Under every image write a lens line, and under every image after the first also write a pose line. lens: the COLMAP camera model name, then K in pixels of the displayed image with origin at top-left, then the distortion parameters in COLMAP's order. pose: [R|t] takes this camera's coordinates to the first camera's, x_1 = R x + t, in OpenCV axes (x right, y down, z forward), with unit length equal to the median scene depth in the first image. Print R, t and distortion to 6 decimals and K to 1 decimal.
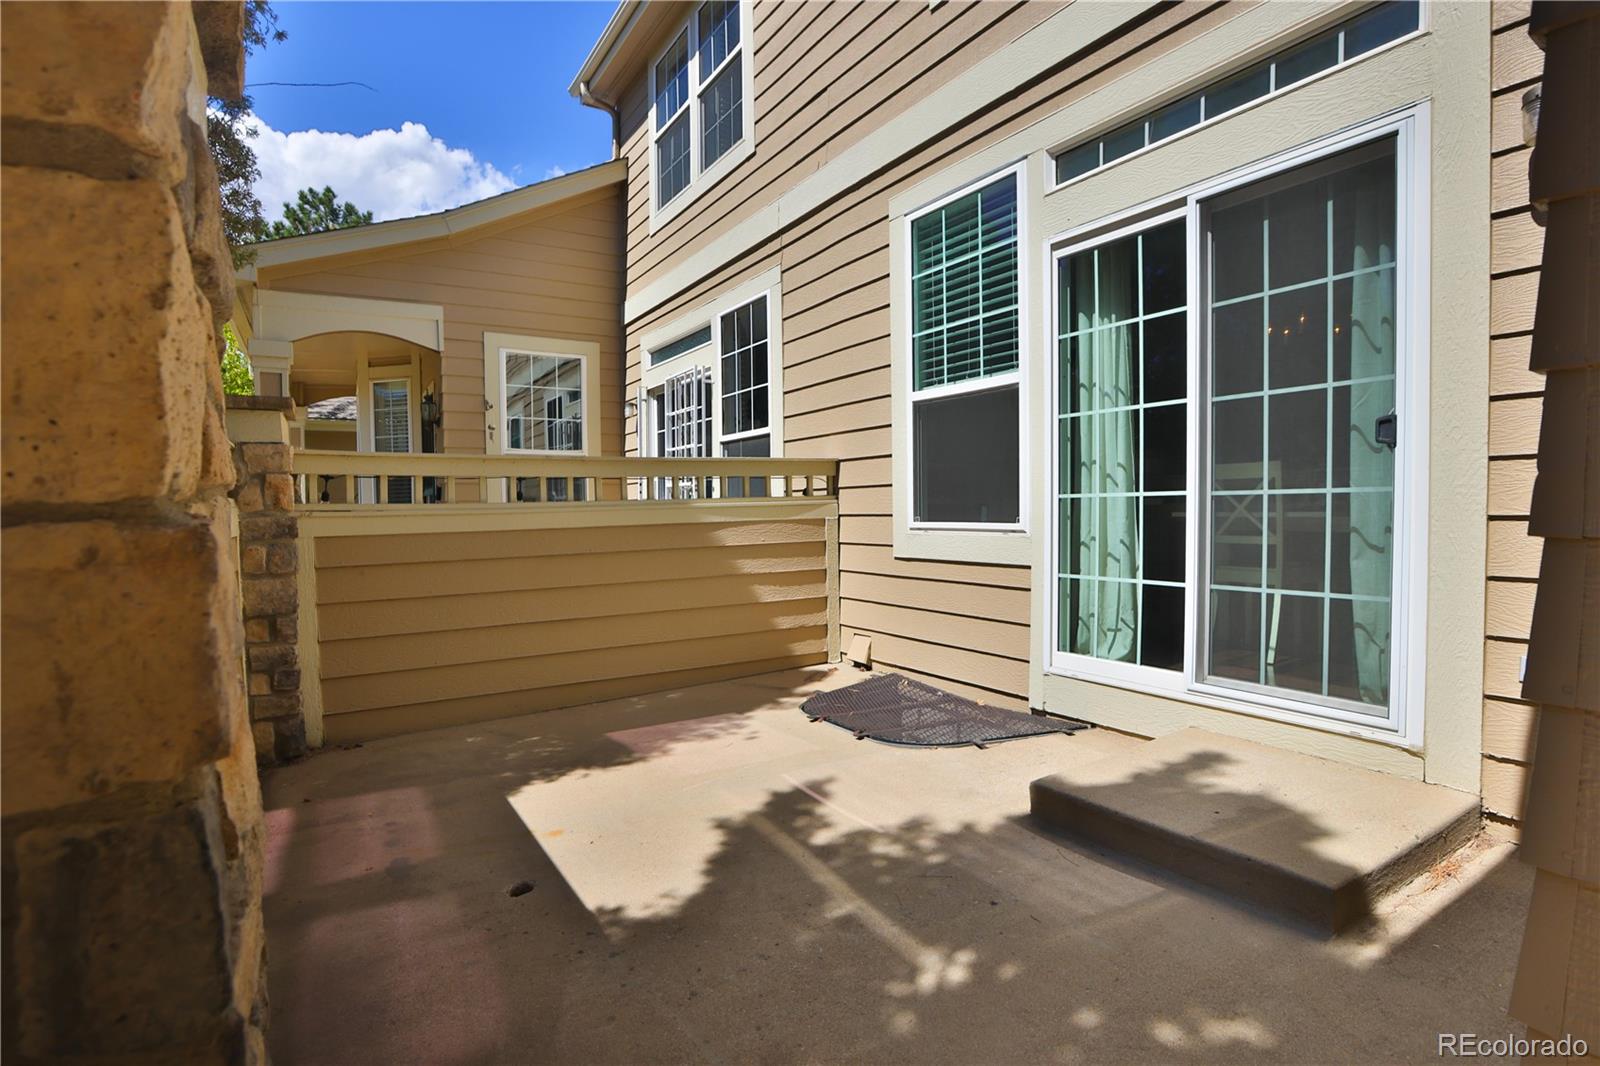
lens RADIAL K [[722.2, 0, 800.0], [0, 722.2, 533.0], [0, 0, 1]] dist [-0.068978, 0.030852]
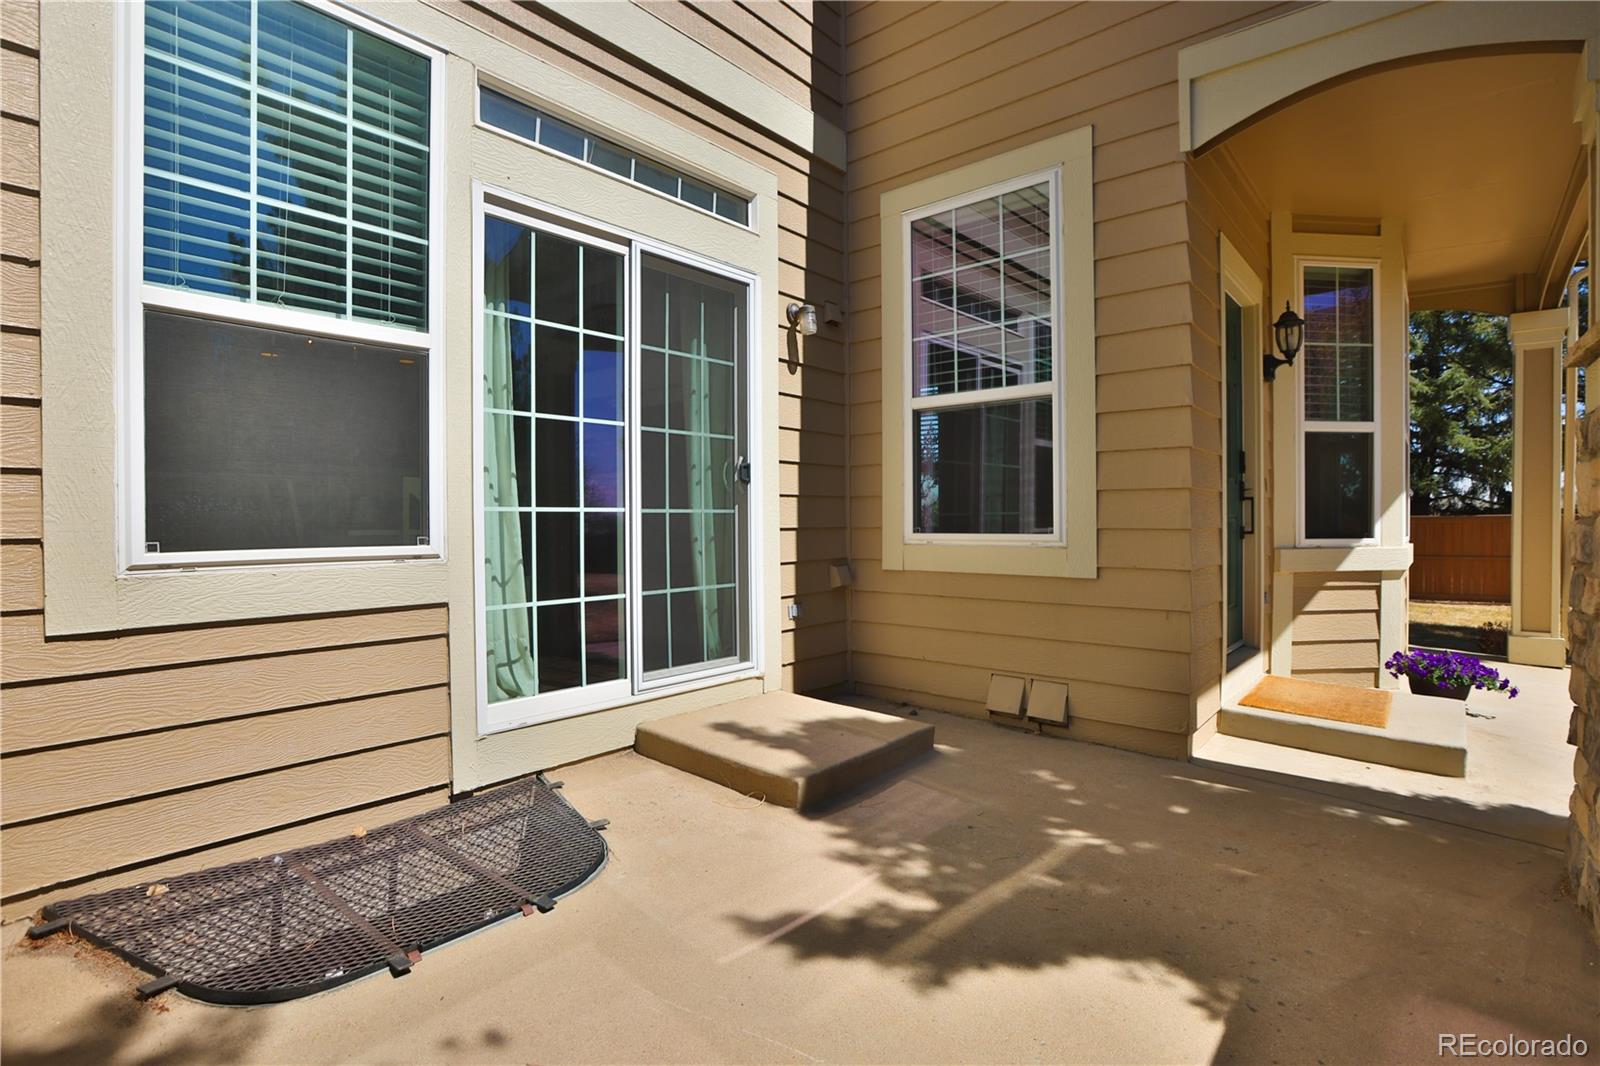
lens RADIAL K [[722.2, 0, 800.0], [0, 722.2, 533.0], [0, 0, 1]] dist [-0.068978, 0.030852]
pose [[-0.229664, -0.005711, 0.973253, -0.724213], [0.037325, 0.999195, 0.014672, -0.035842], [-0.972554, 0.039696, -0.229267, 1.243644]]
